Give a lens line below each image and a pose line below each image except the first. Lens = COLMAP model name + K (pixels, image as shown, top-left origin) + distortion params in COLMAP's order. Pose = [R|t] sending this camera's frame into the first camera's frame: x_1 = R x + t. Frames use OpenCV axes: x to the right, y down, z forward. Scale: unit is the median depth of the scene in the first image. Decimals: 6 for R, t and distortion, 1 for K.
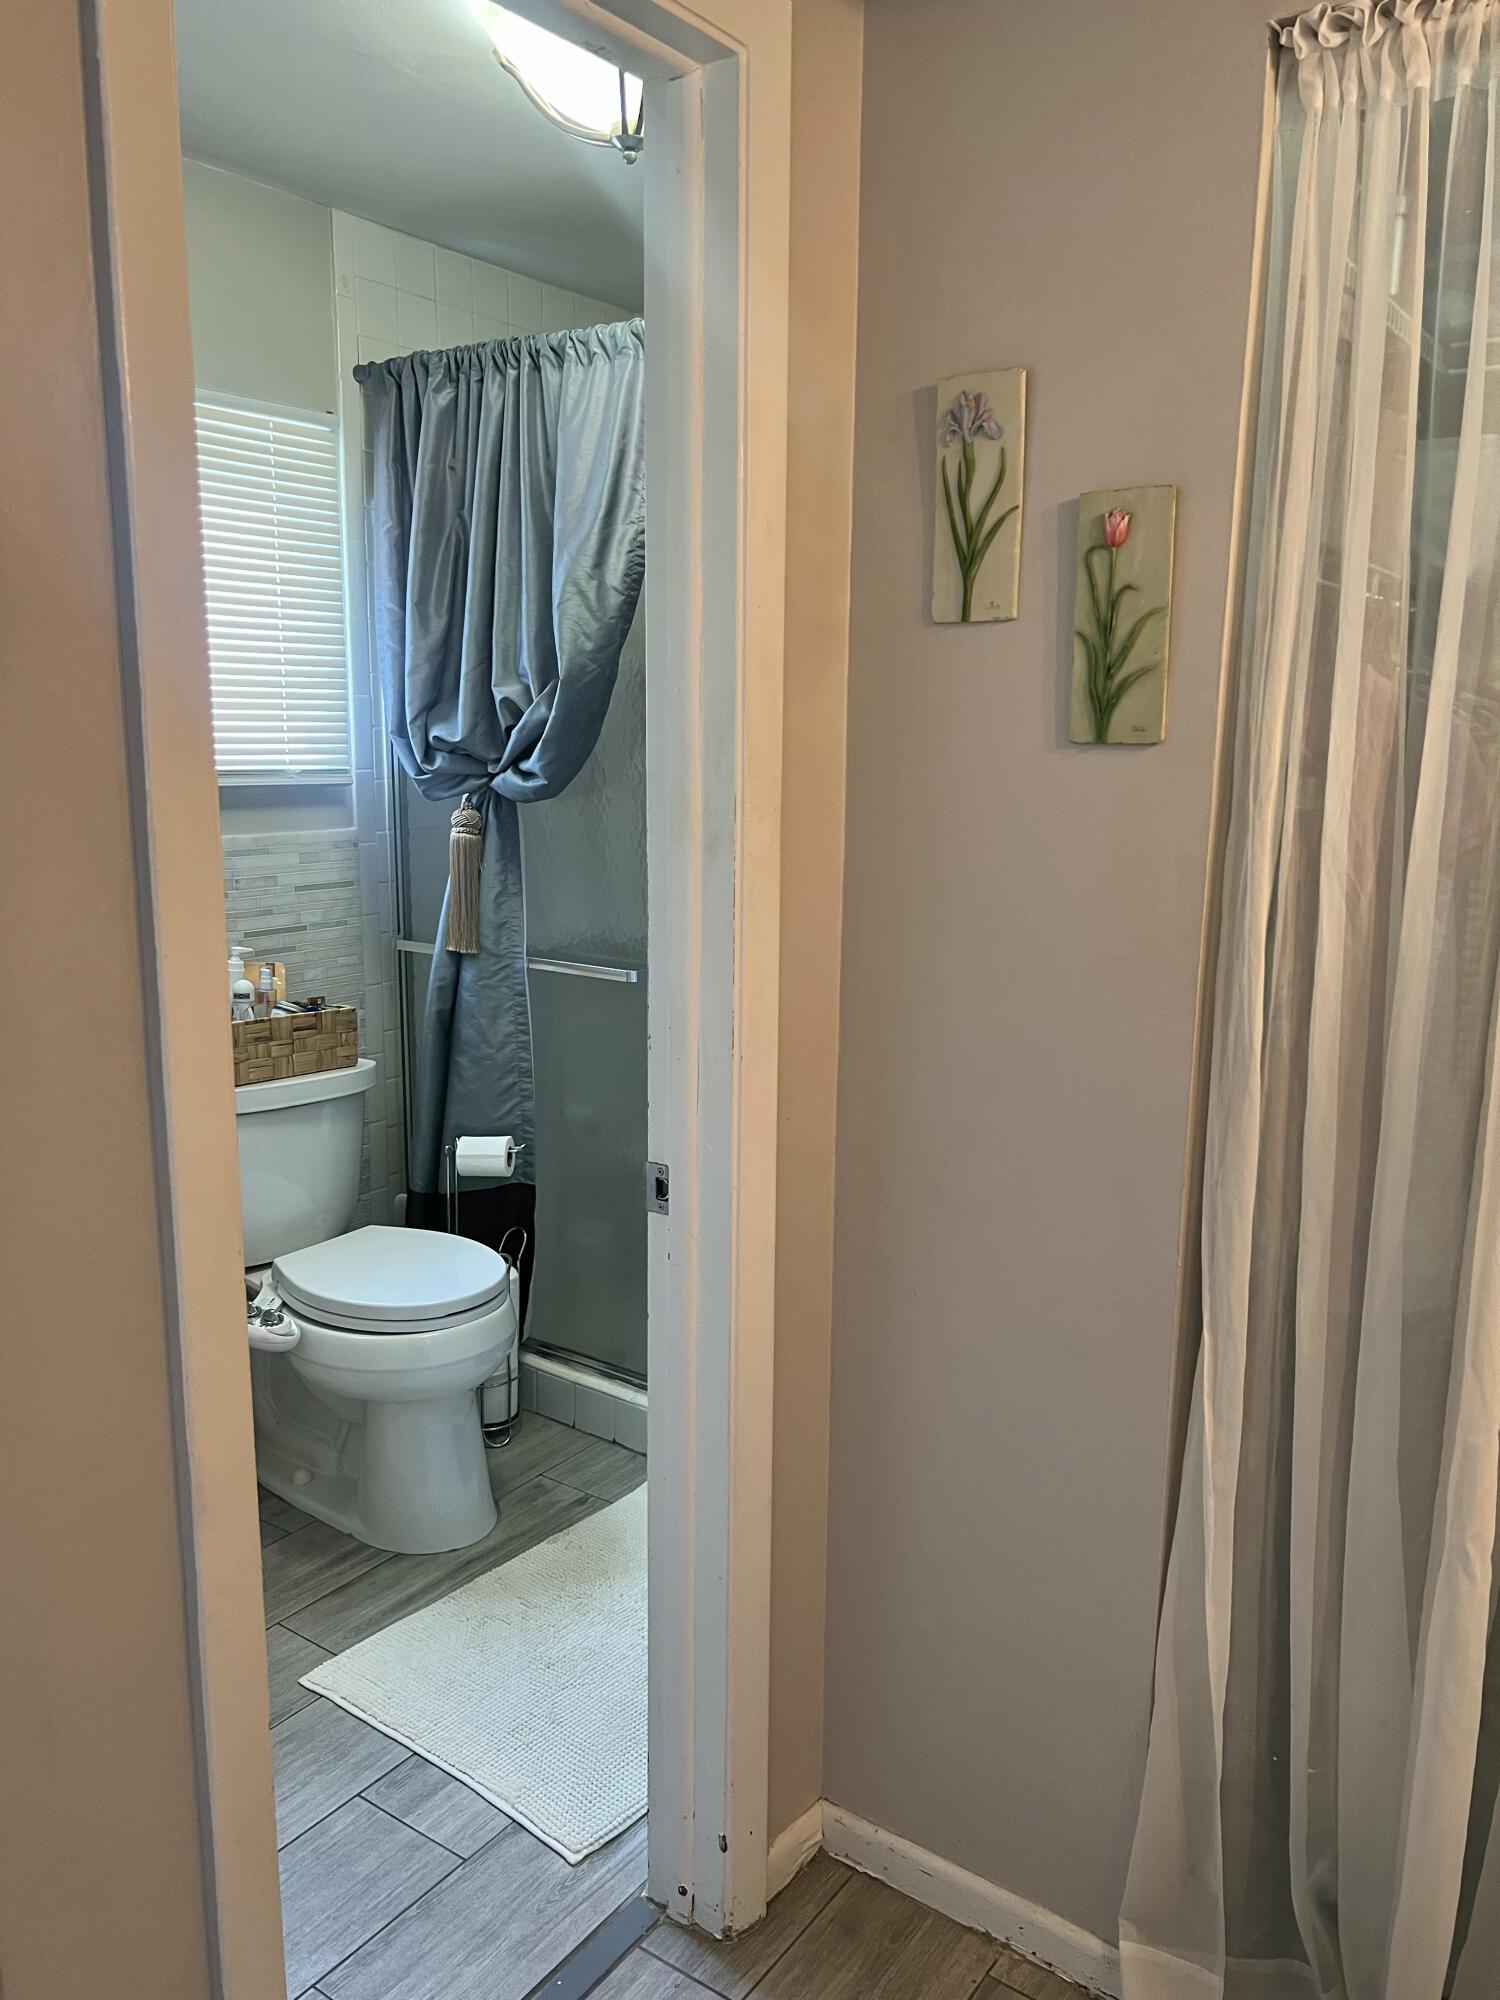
lens RADIAL K [[1480.3, 0, 750.0], [0, 1480.3, 1000.0], [0, 0, 1]] dist [0.034642, -0.051907]
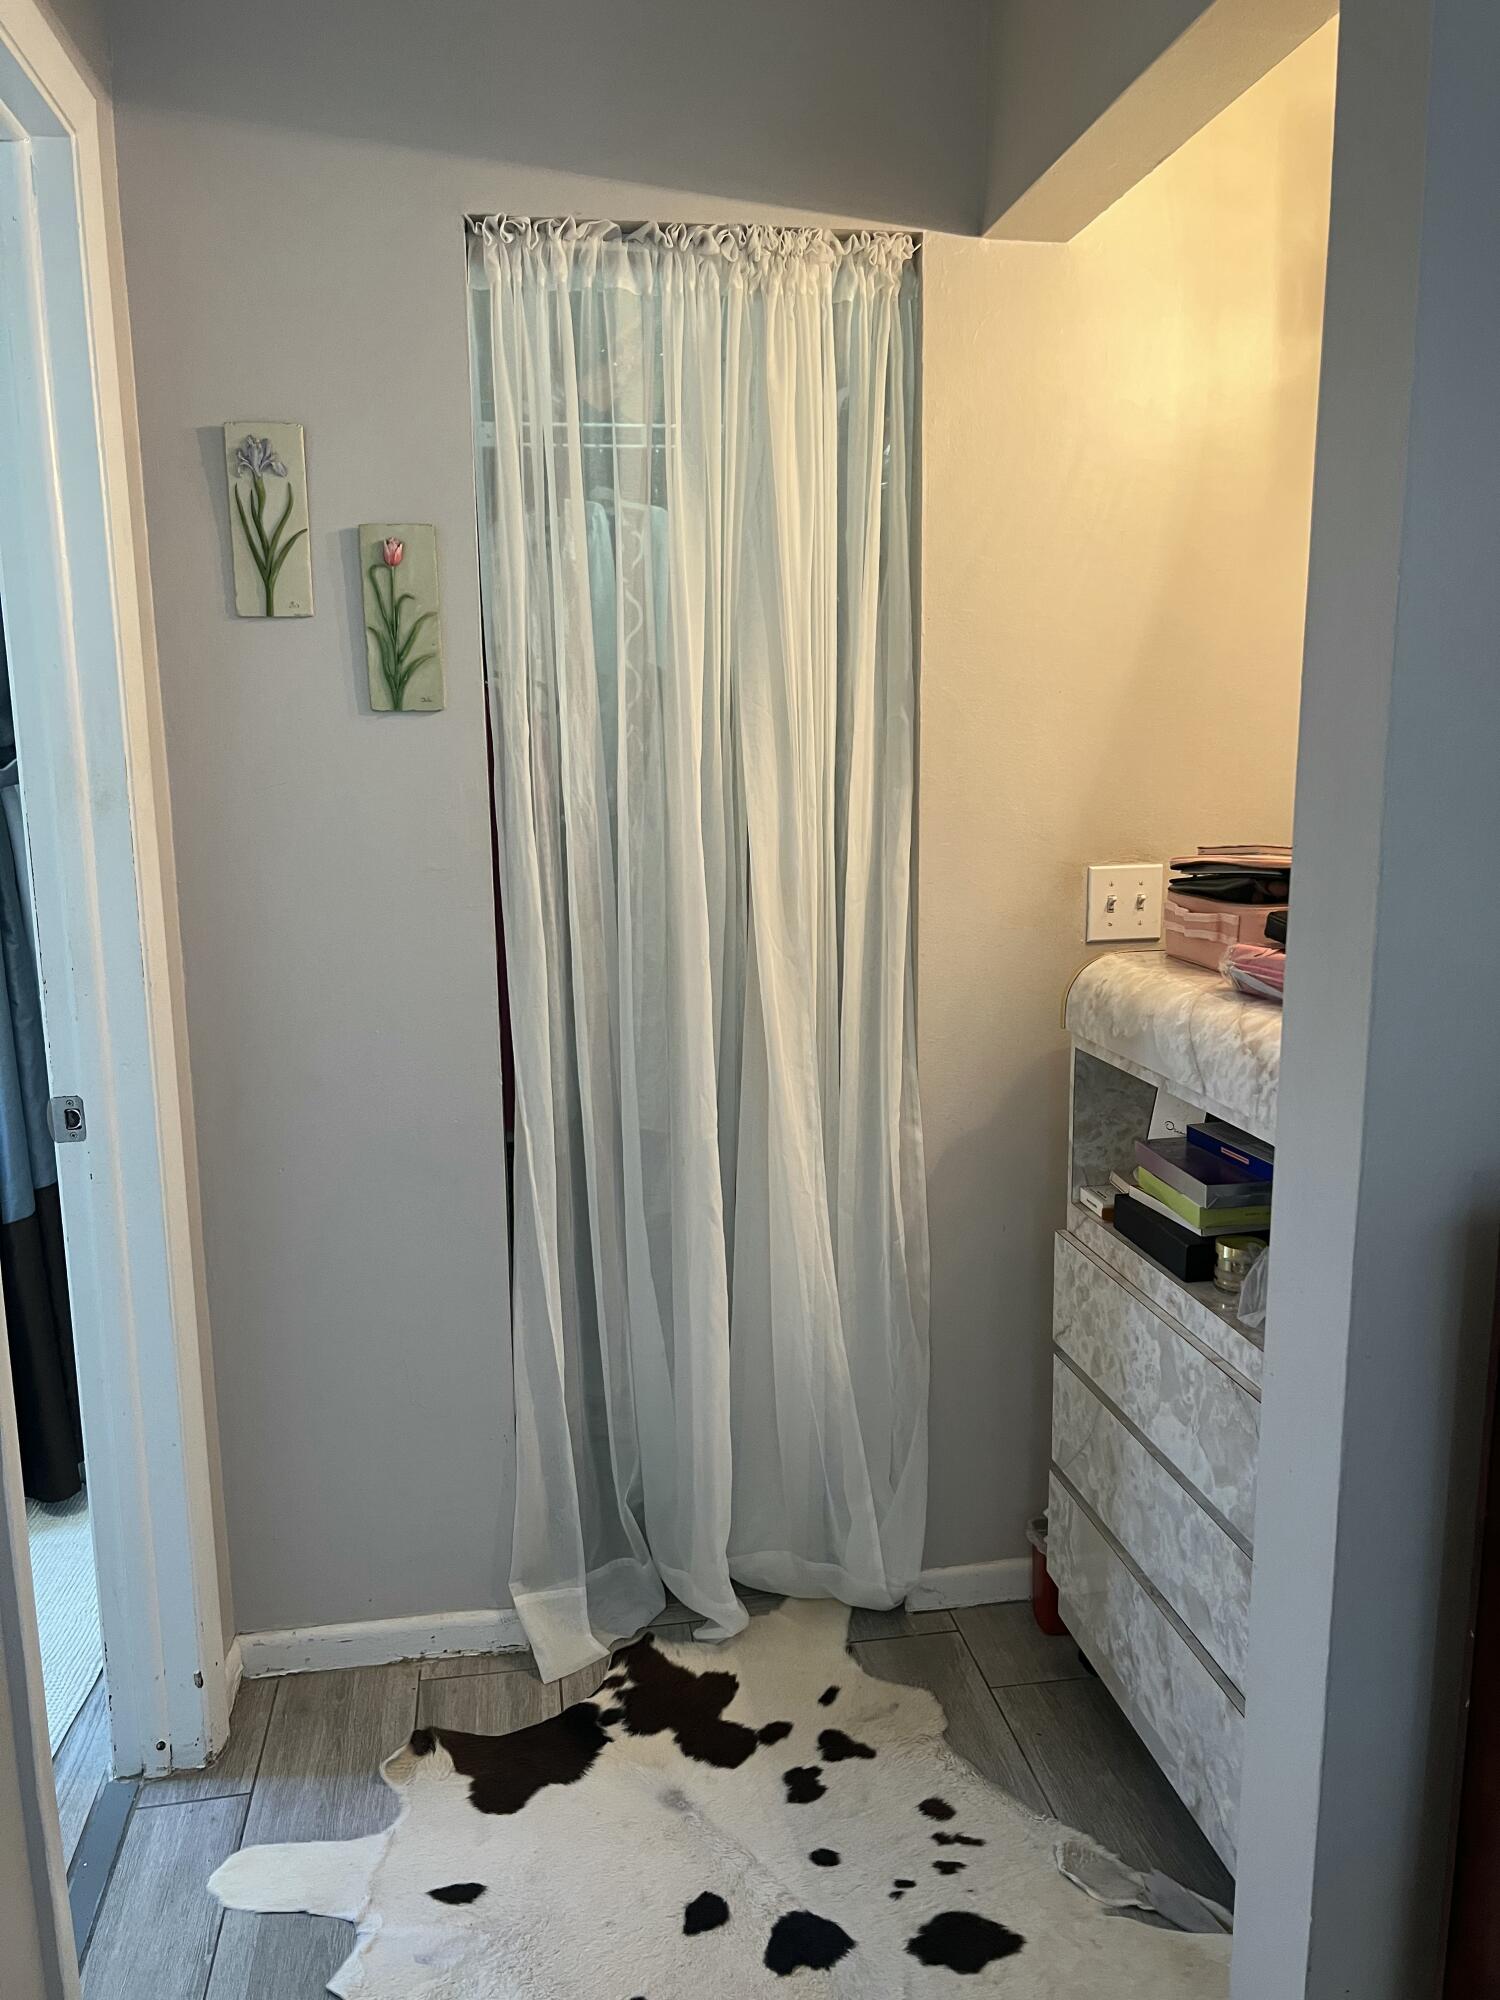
lens RADIAL K [[1515.2, 0, 750.0], [0, 1515.2, 1000.0], [0, 0, 1]] dist [0.000140, -0.005511]
pose [[0.703461, -0.142312, 0.696341, -0.525060], [0.147985, 0.987604, 0.052339, 0.060516], [-0.695157, 0.066229, 0.715800, -0.186031]]
